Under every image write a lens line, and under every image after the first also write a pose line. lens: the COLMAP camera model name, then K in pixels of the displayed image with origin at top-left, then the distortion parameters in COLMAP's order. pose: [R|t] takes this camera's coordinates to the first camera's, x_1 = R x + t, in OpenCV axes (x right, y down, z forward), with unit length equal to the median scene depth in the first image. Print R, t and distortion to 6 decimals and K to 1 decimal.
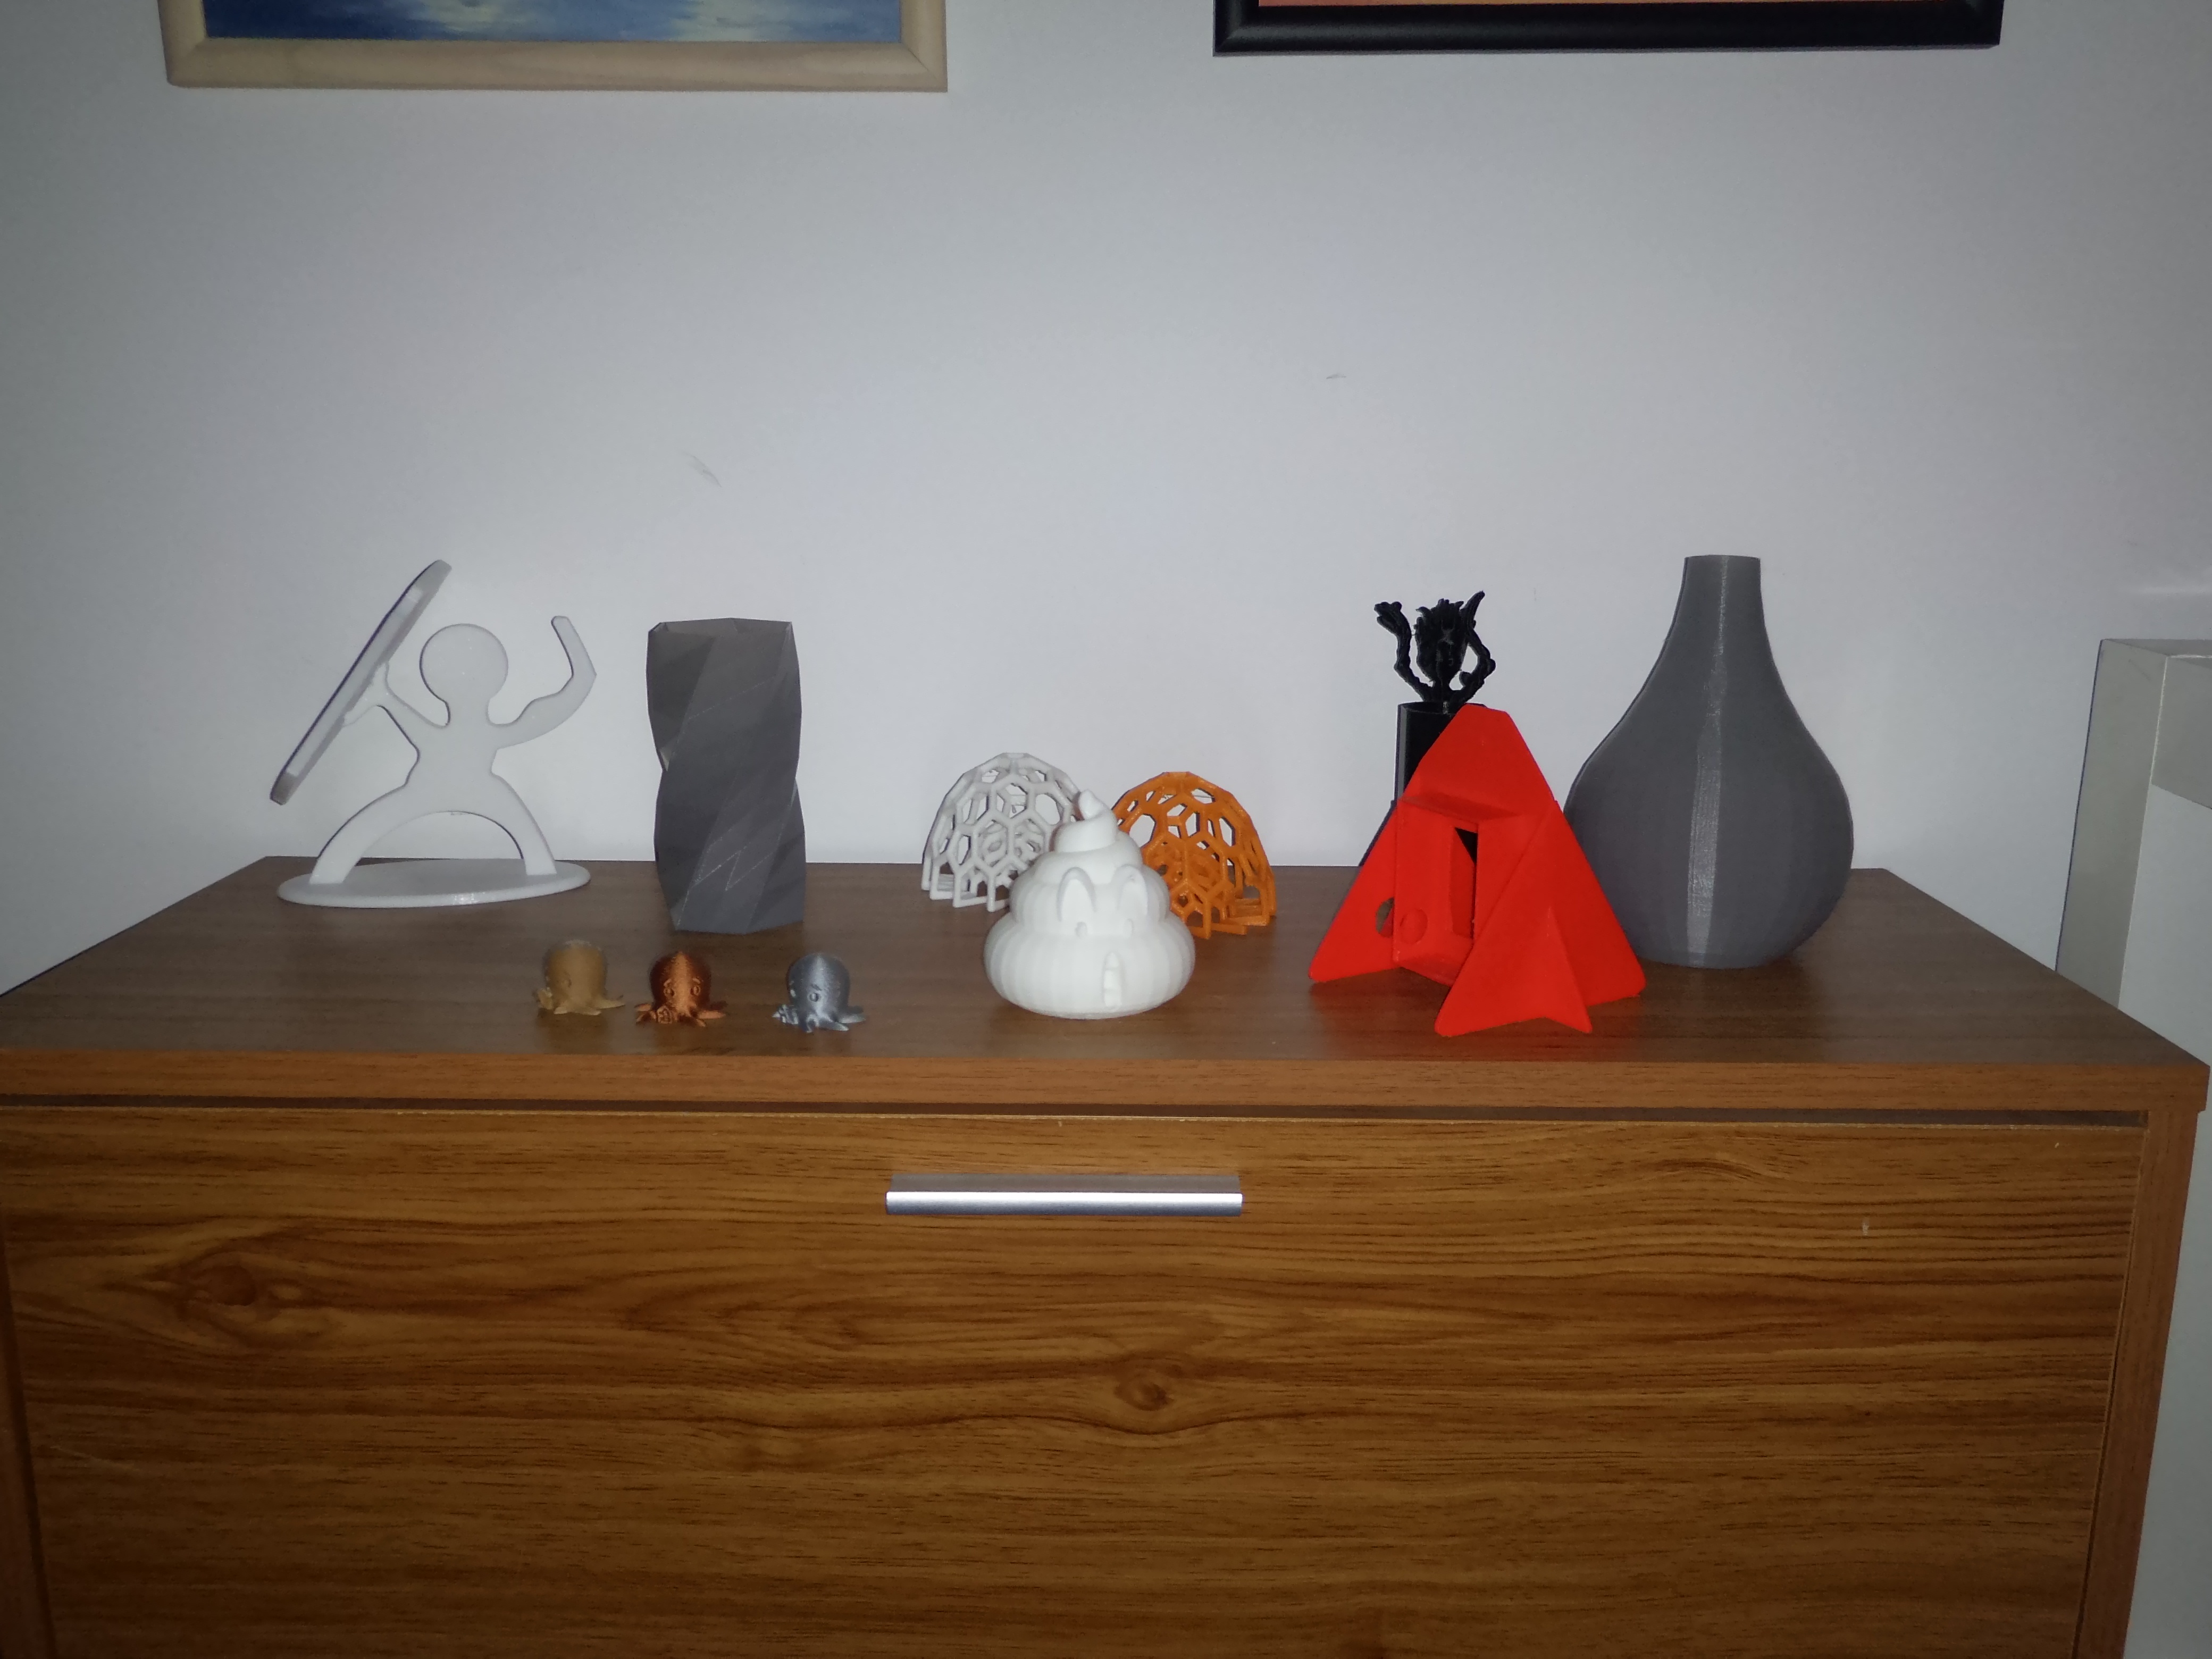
lens RADIAL K [[1872.2, 0, 1122.8], [0, 1872.2, 826.7], [0, 0, 1]] dist [0.026226, -0.021967]
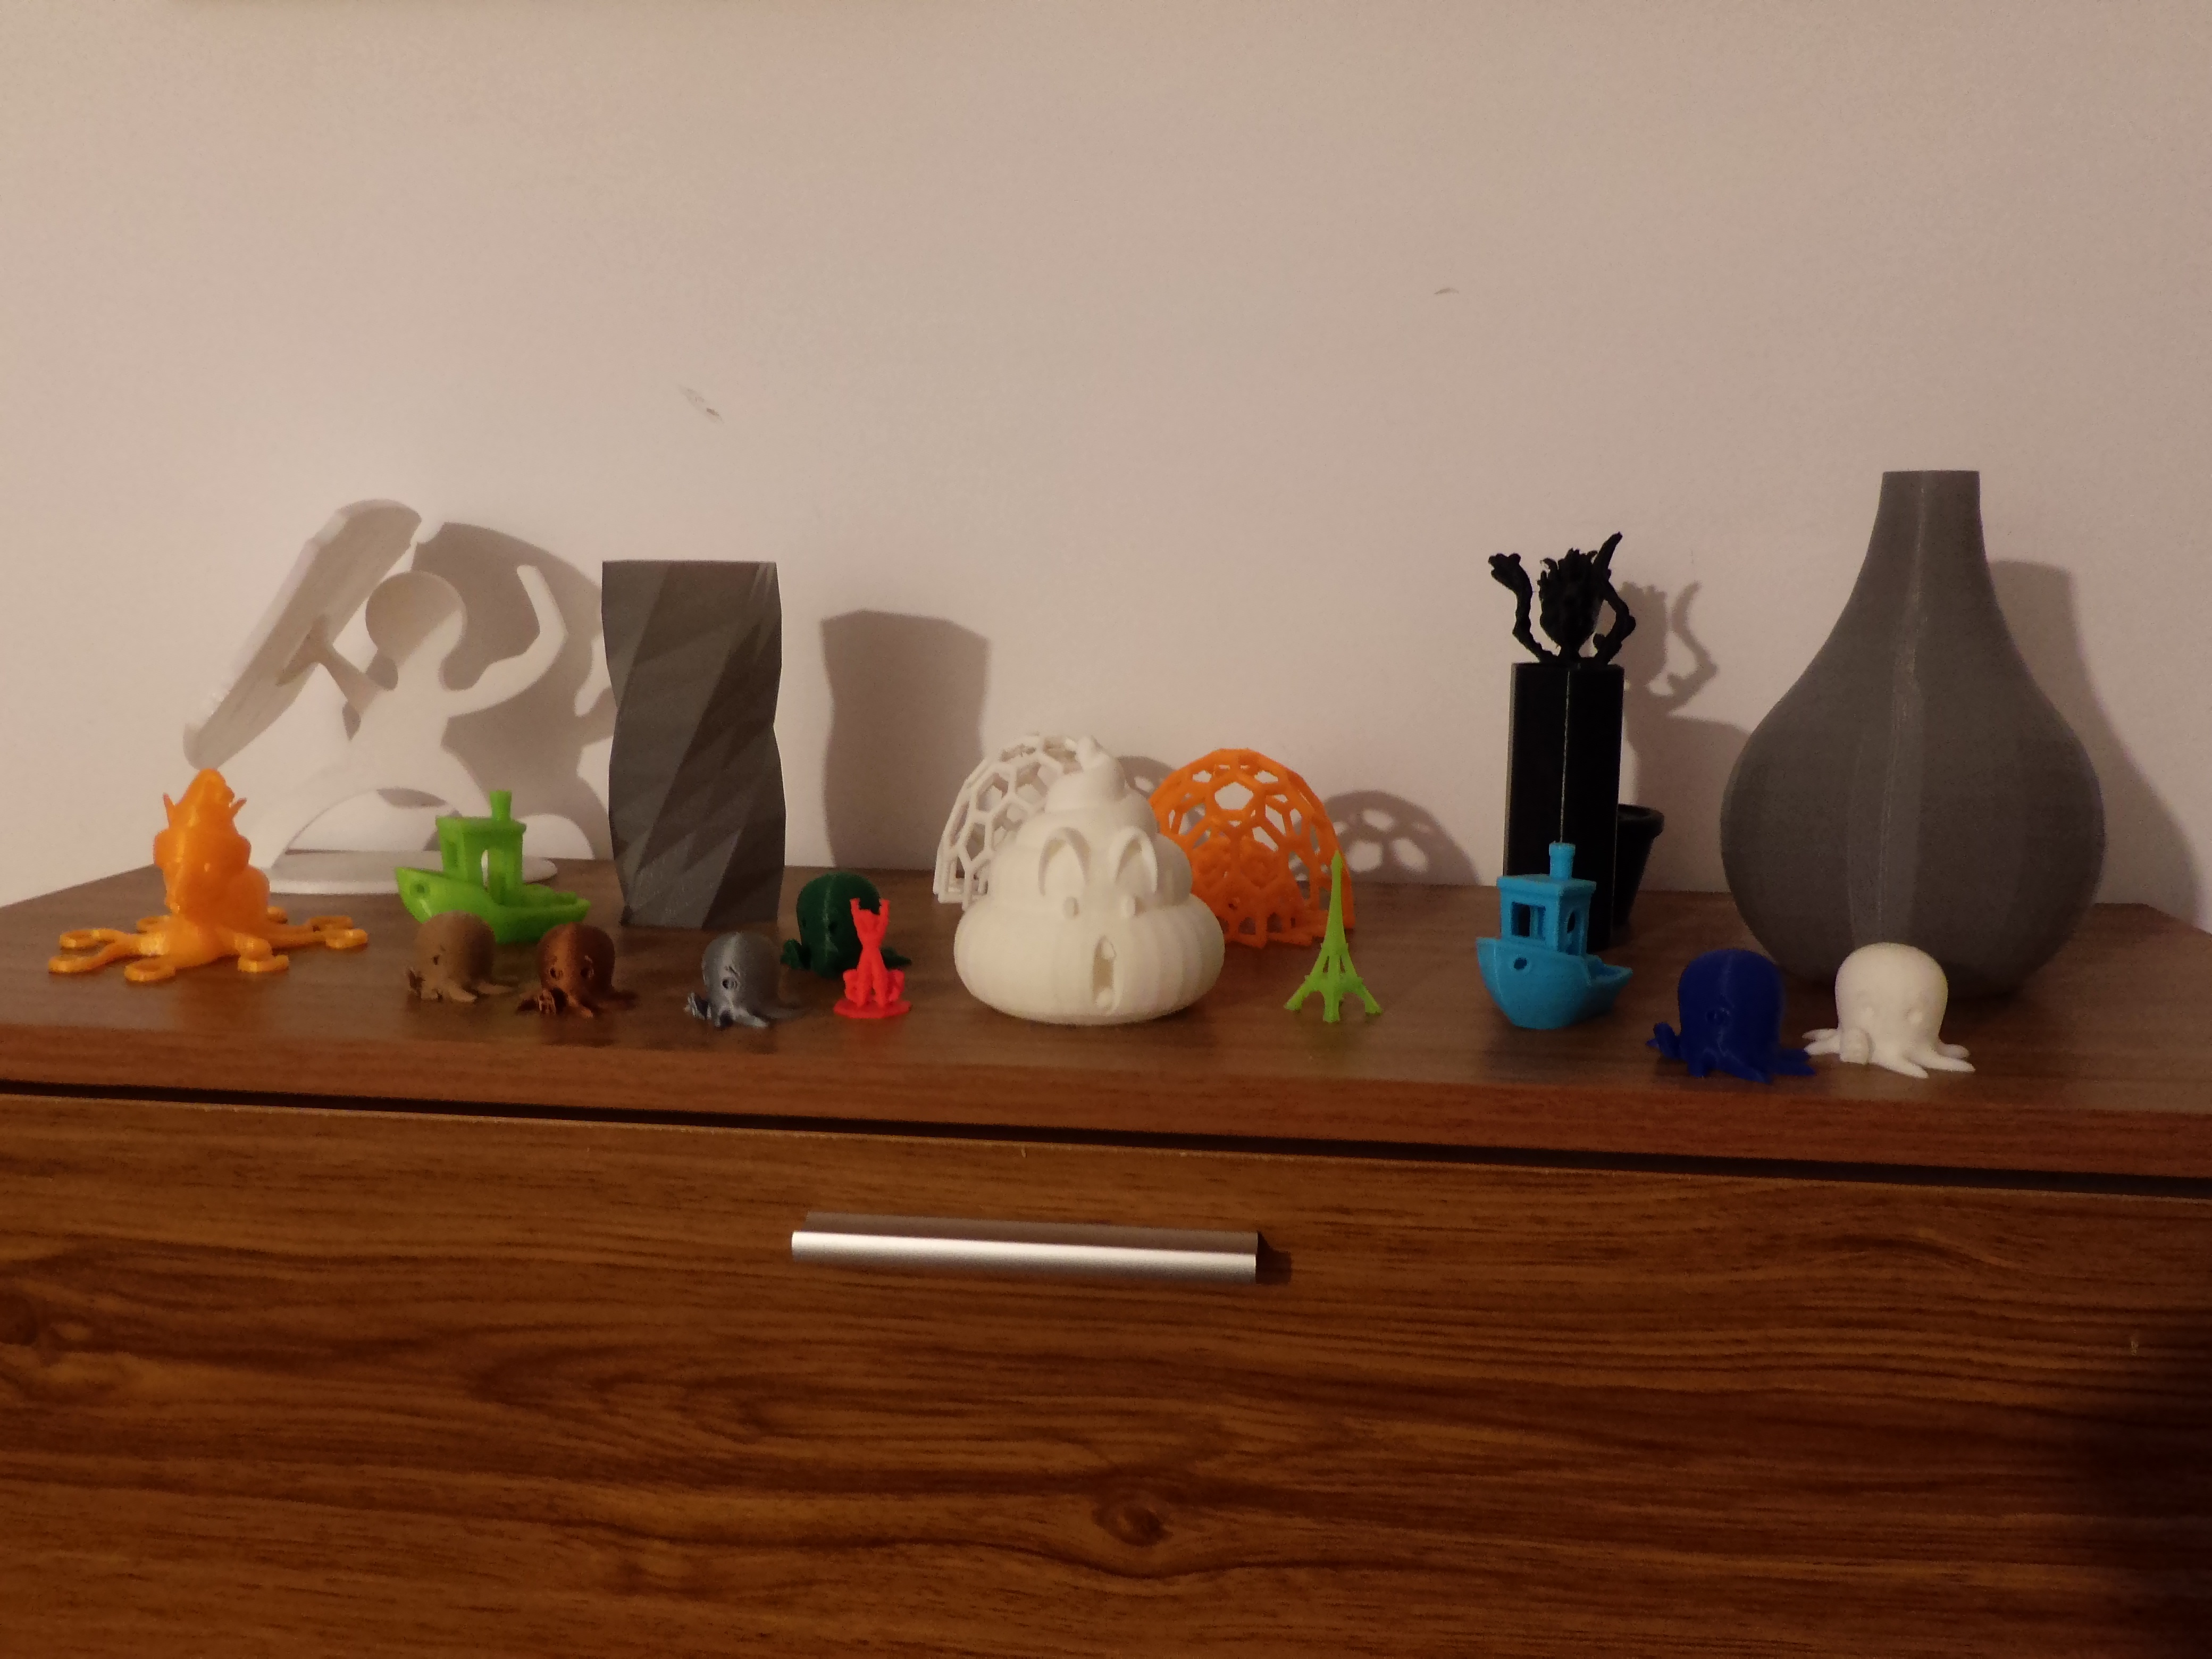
lens RADIAL K [[1872.2, 0, 1123.3], [0, 1872.2, 827.6], [0, 0, 1]] dist [0.026226, -0.021967]
pose [[0.994337, 0.019701, -0.104430, 0.082412], [-0.026644, 0.997496, -0.065509, 0.073696], [0.102877, 0.067921, 0.992372, 0.233067]]
